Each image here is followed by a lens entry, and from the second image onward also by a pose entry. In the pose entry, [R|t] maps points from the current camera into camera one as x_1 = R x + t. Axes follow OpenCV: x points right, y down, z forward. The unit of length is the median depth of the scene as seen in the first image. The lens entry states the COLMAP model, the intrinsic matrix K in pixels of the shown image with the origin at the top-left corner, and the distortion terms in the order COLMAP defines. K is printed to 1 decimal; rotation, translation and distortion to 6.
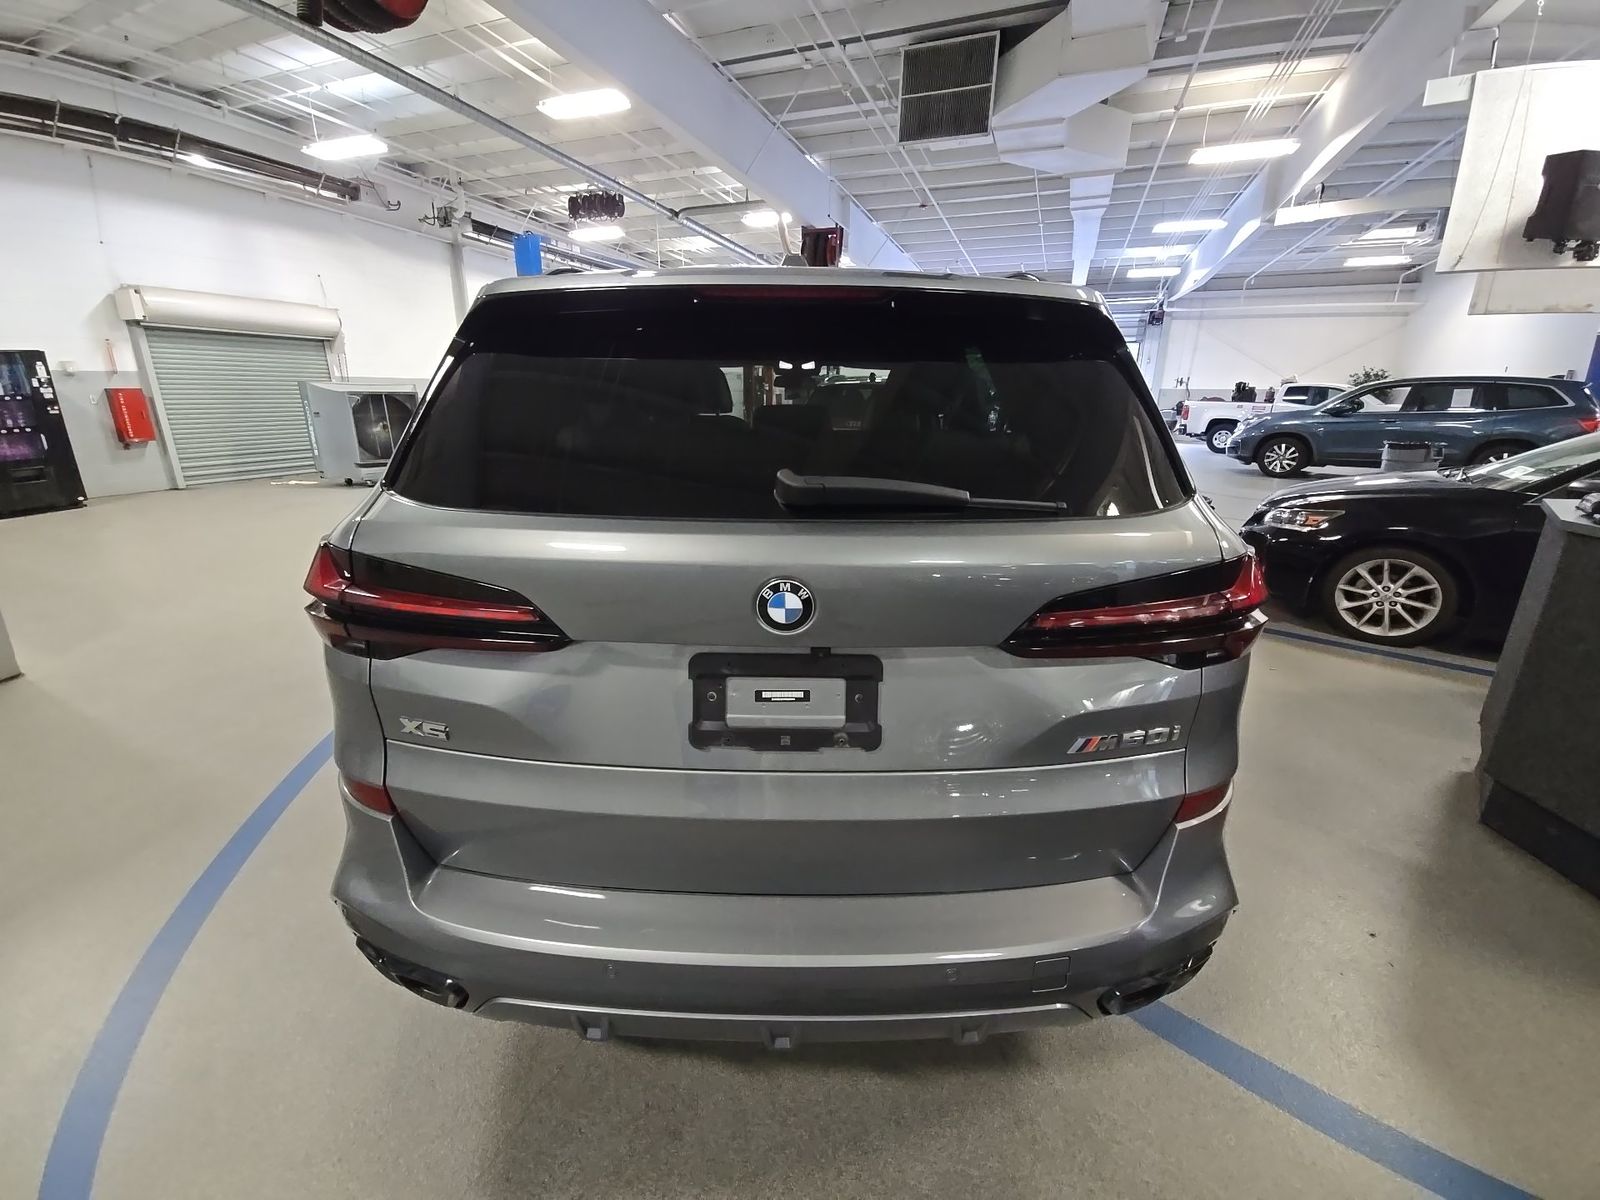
lens RADIAL K [[644.0, 0, 800.2], [0, 644.0, 609.3], [0, 0, 1]] dist [-0.019415, -0.000372]
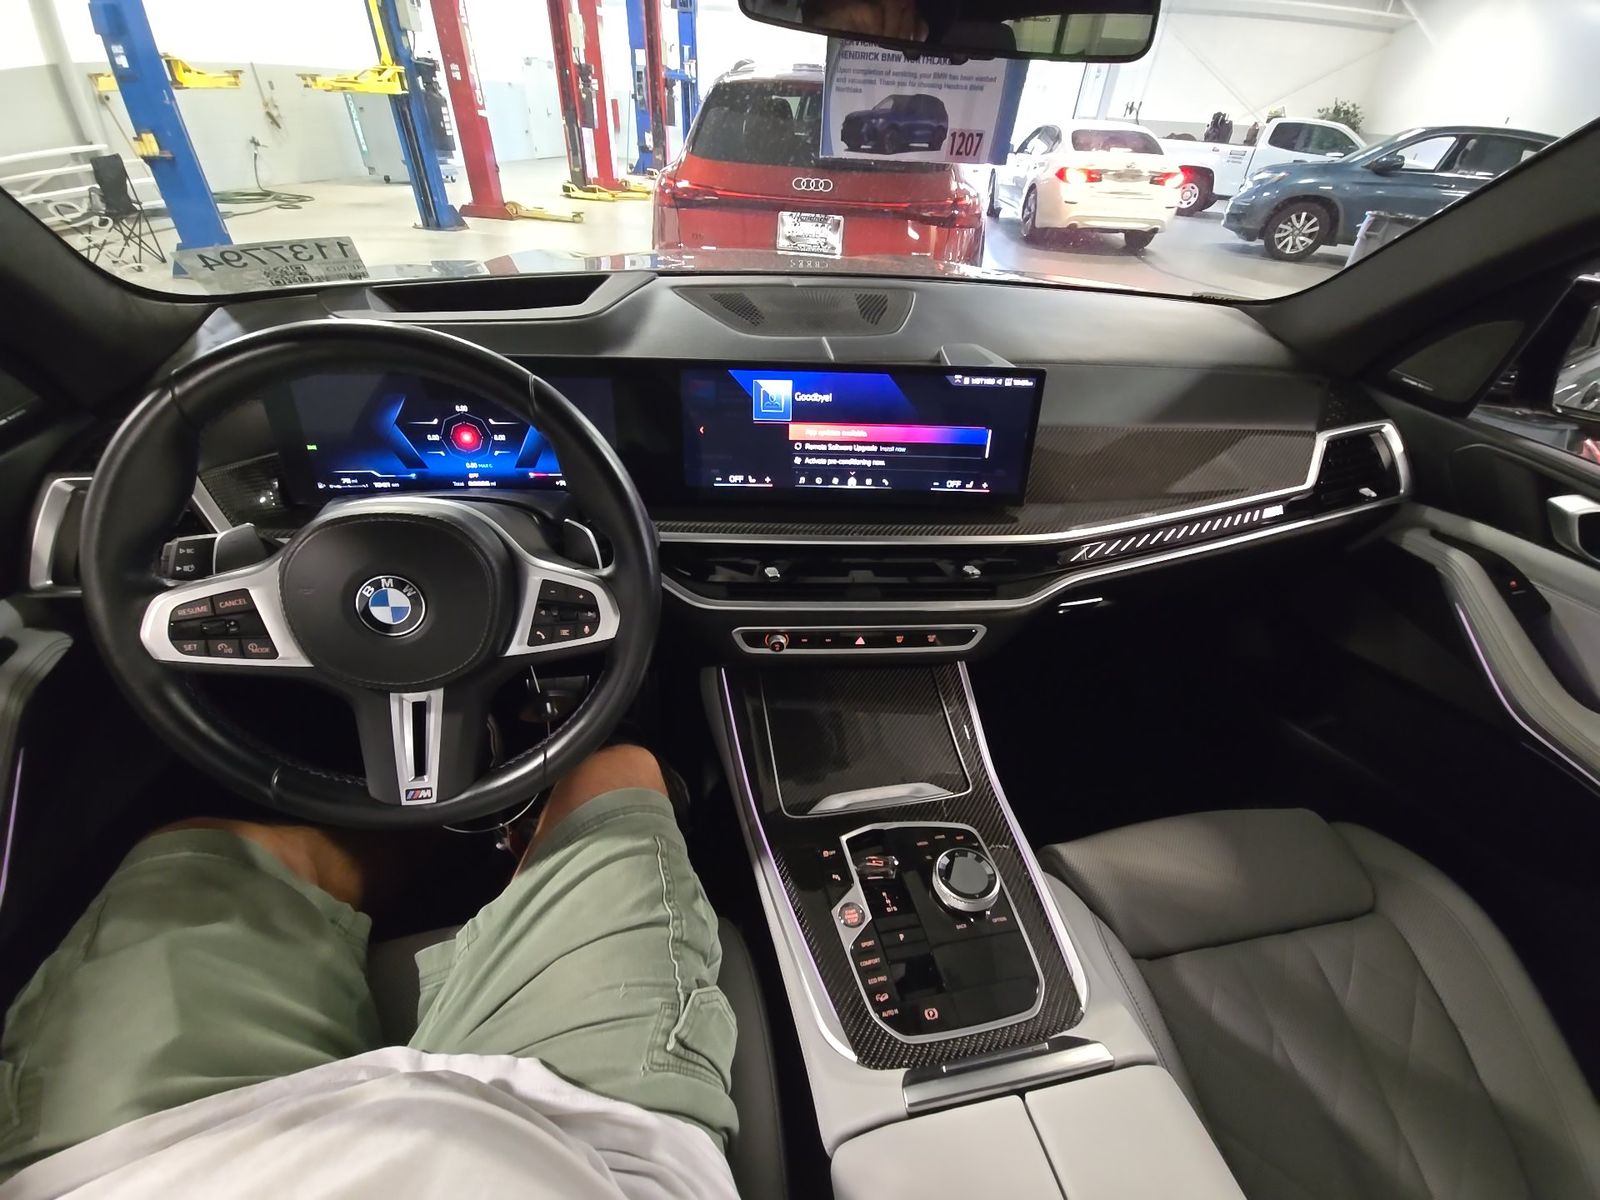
lens RADIAL K [[629.6, 0, 810.2], [0, 629.6, 609.0], [0, 0, 1]] dist [0.006555, -0.009315]
pose [[0.976006, -0.090700, 0.197953, -0.015631], [0.016742, 0.937682, 0.347091, -0.060580], [-0.217098, -0.335449, 0.916702, 0.196615]]
